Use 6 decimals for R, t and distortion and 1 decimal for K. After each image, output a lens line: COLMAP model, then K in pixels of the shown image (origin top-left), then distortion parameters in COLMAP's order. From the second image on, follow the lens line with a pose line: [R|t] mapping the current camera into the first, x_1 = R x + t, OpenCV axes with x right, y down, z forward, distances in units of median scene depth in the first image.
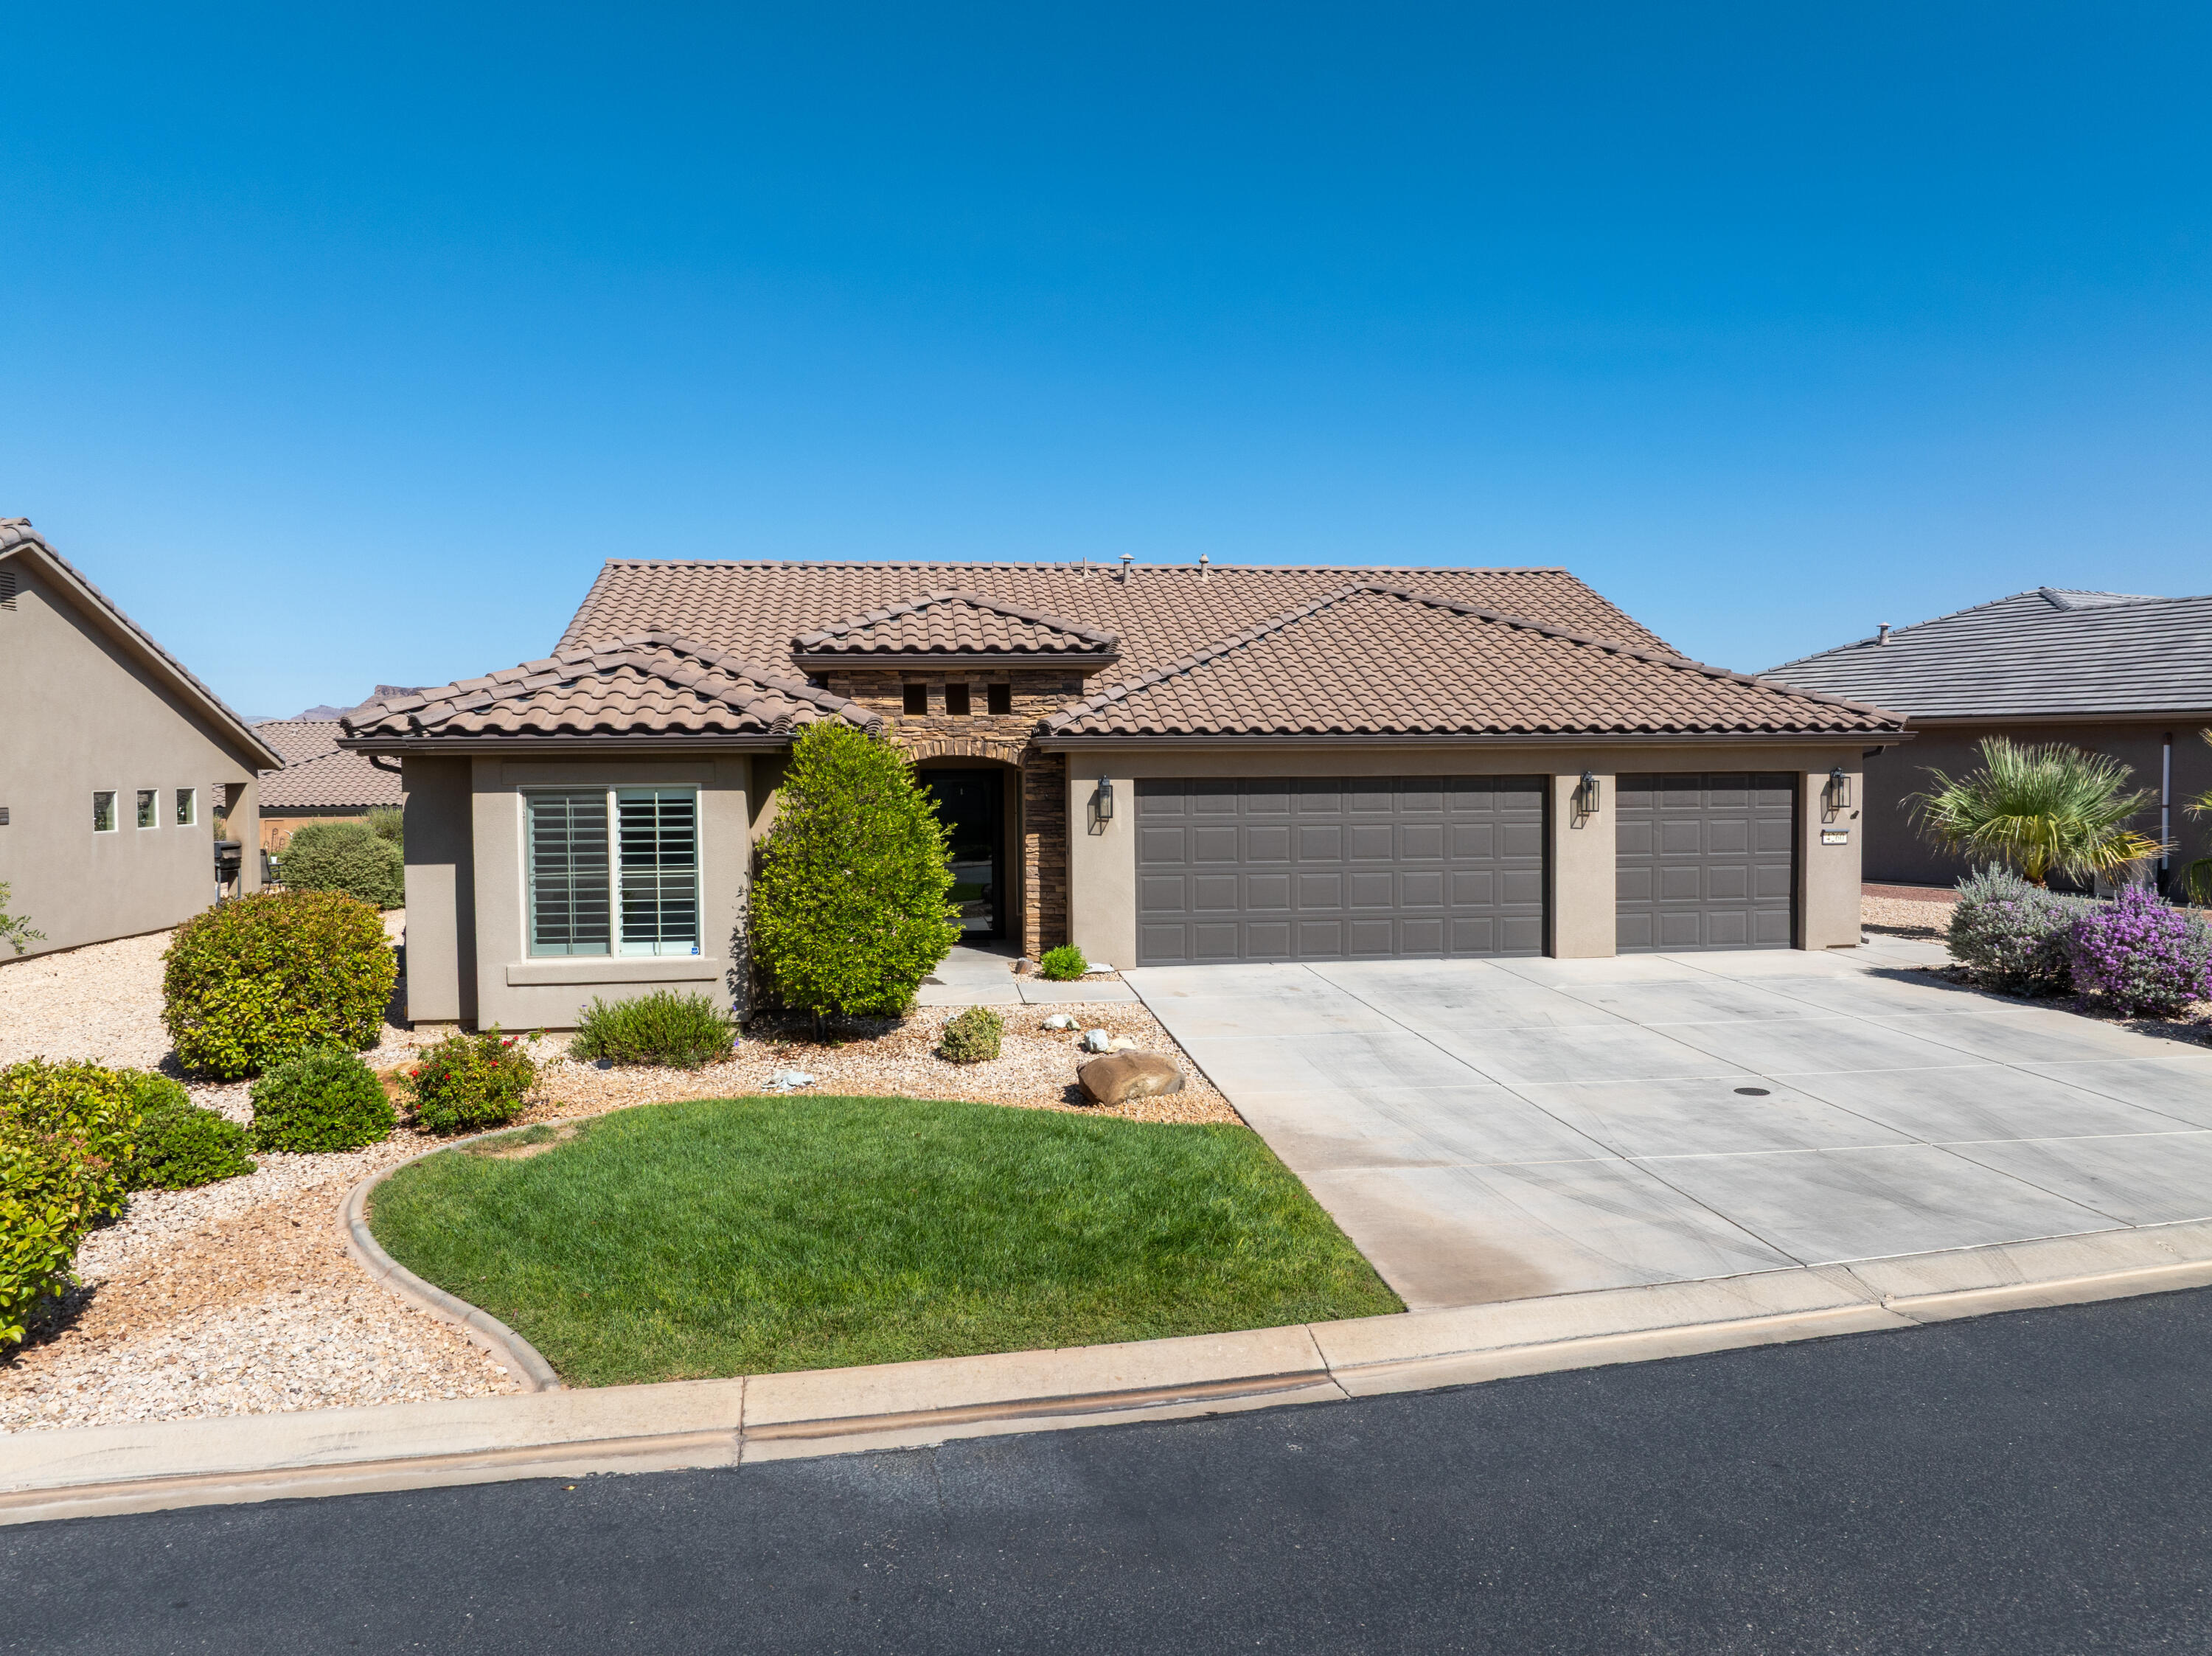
lens RADIAL K [[1555.8, 0, 1111.0], [0, 1555.8, 825.7], [0, 0, 1]] dist [-0.059829, 0.031236]
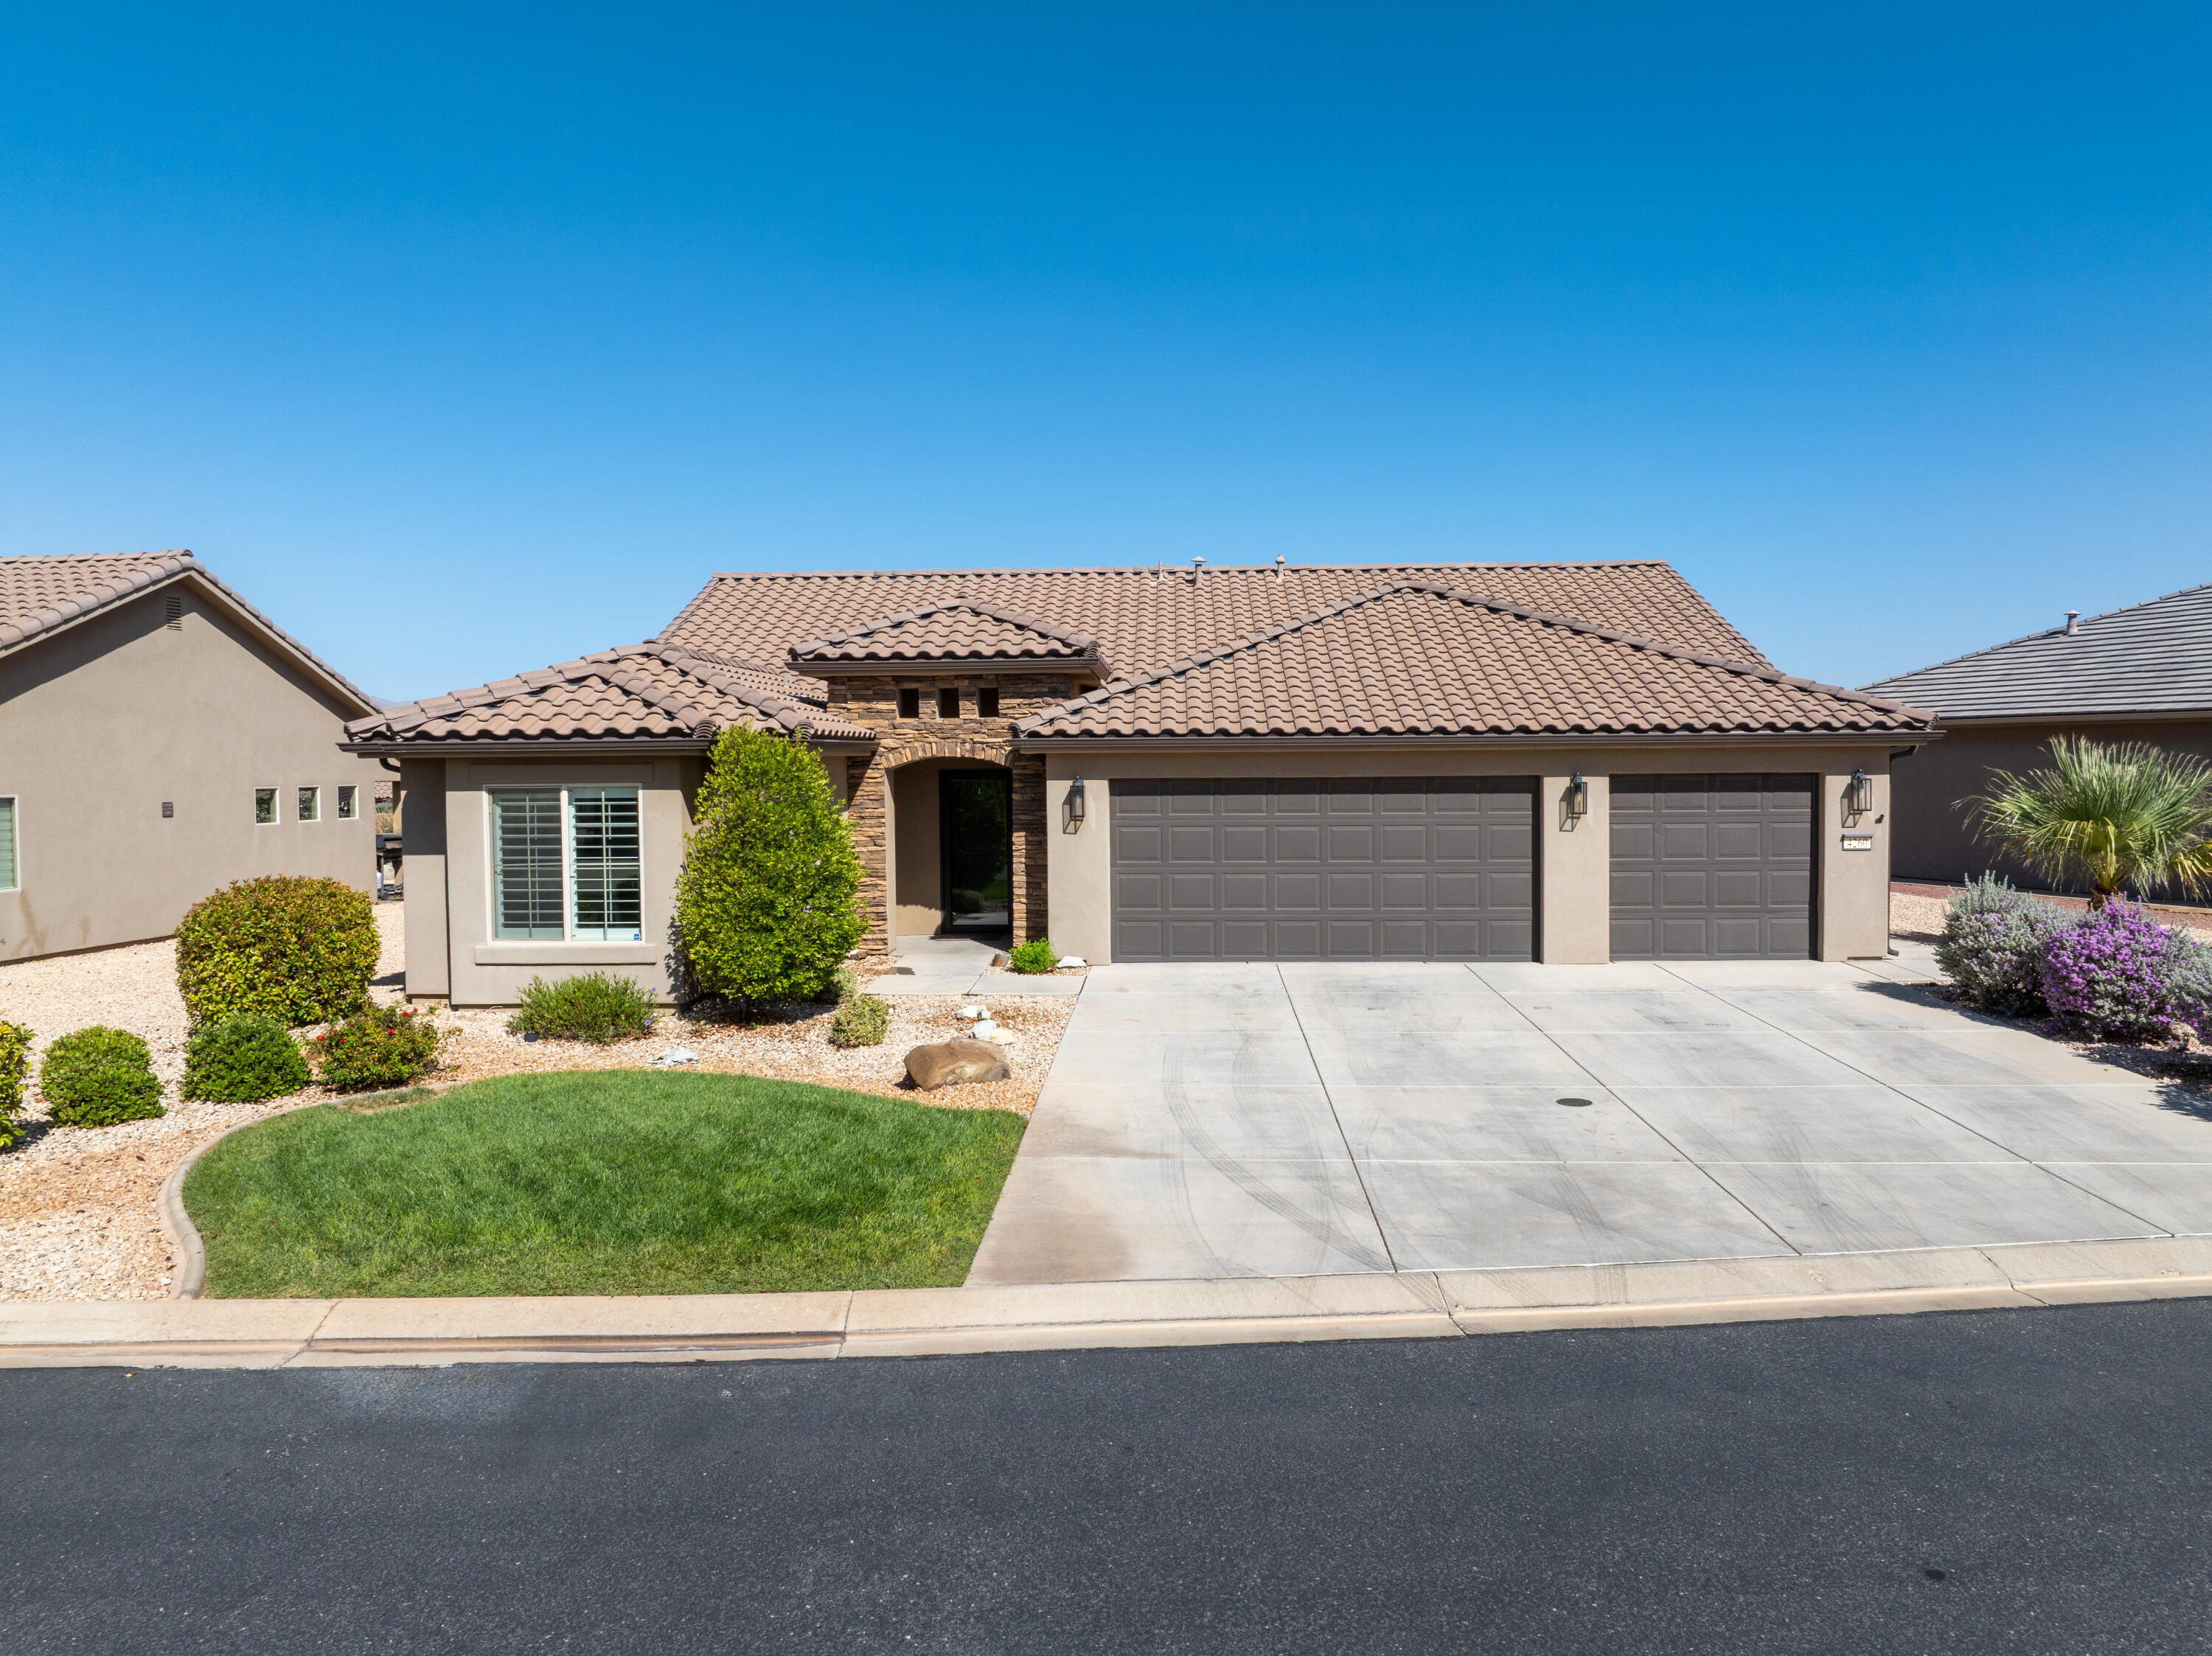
lens RADIAL K [[1555.8, 0, 1109.6], [0, 1555.8, 822.3], [0, 0, 1]] dist [-0.059829, 0.031236]
pose [[0.984017, 0.007026, -0.177938, 0.258456], [-0.007148, 0.999974, -0.000047, -0.002314], [0.177933, 0.001318, 0.984042, -0.013752]]
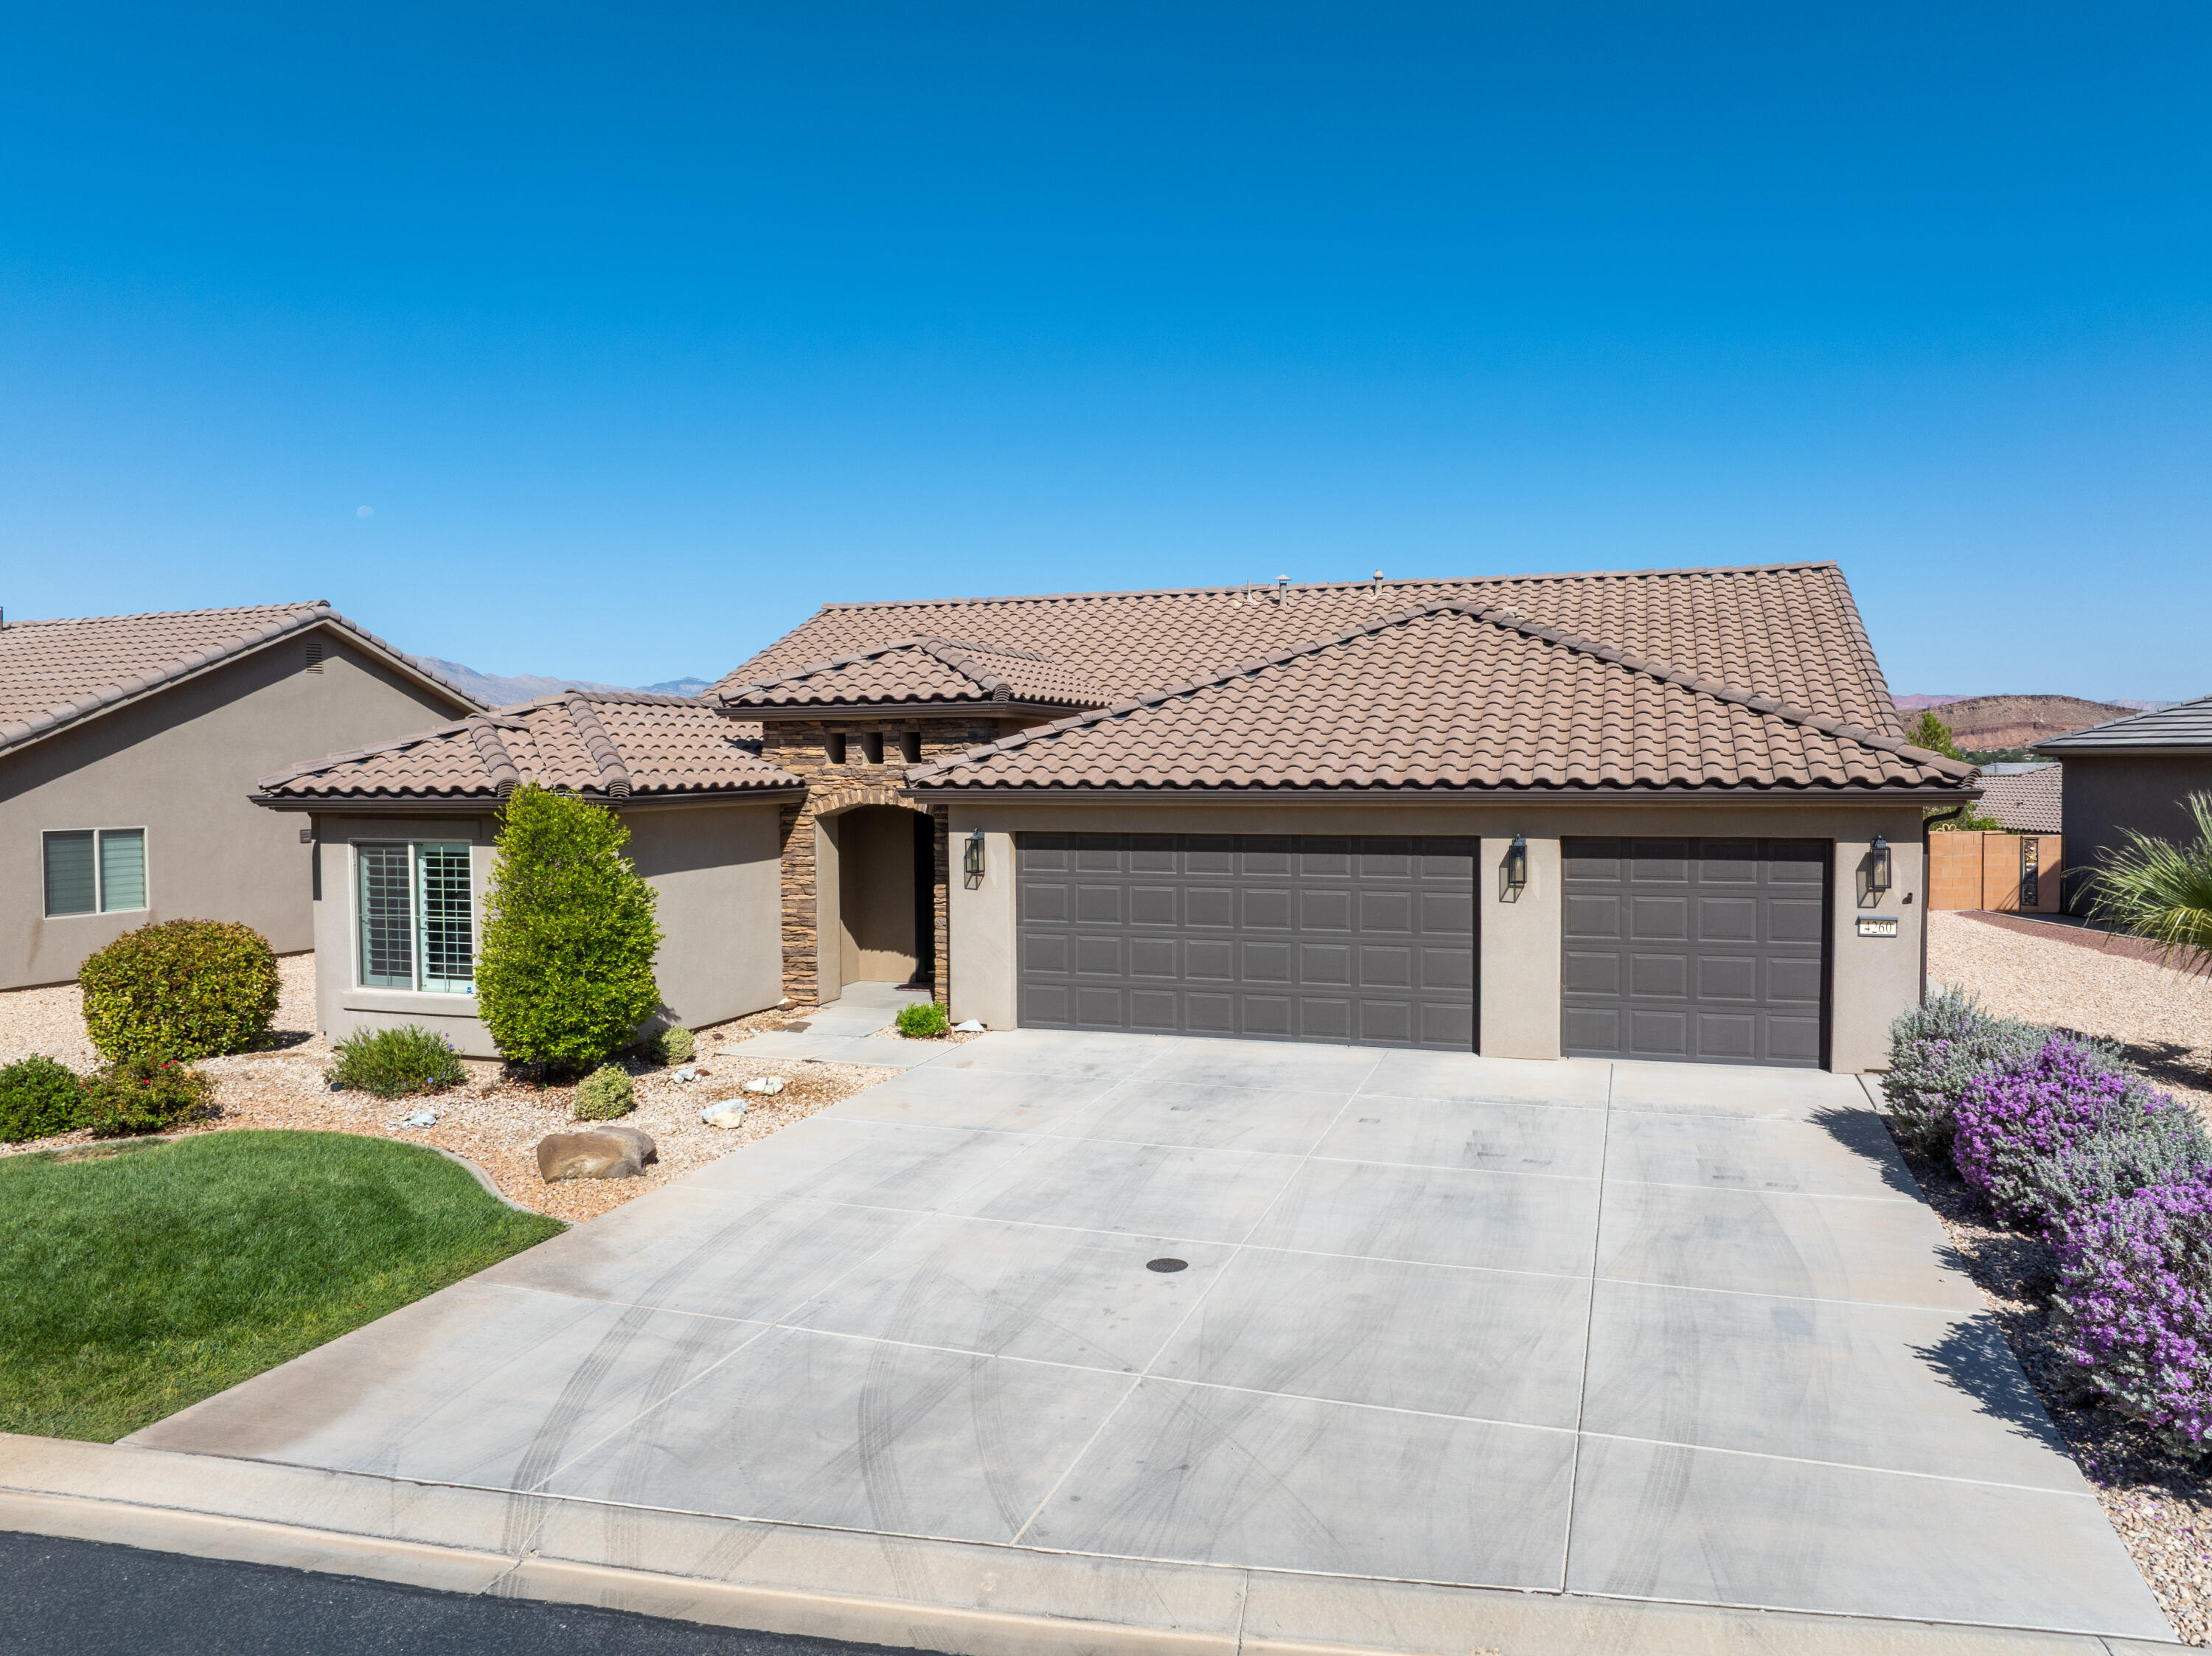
lens RADIAL K [[1555.8, 0, 1108.8], [0, 1555.8, 819.2], [0, 0, 1]] dist [-0.059829, 0.031236]
pose [[0.895249, 0.019546, -0.445137, 0.645872], [-0.019457, 0.999799, 0.004769, -0.057251], [0.445141, 0.004391, 0.895450, 0.219142]]
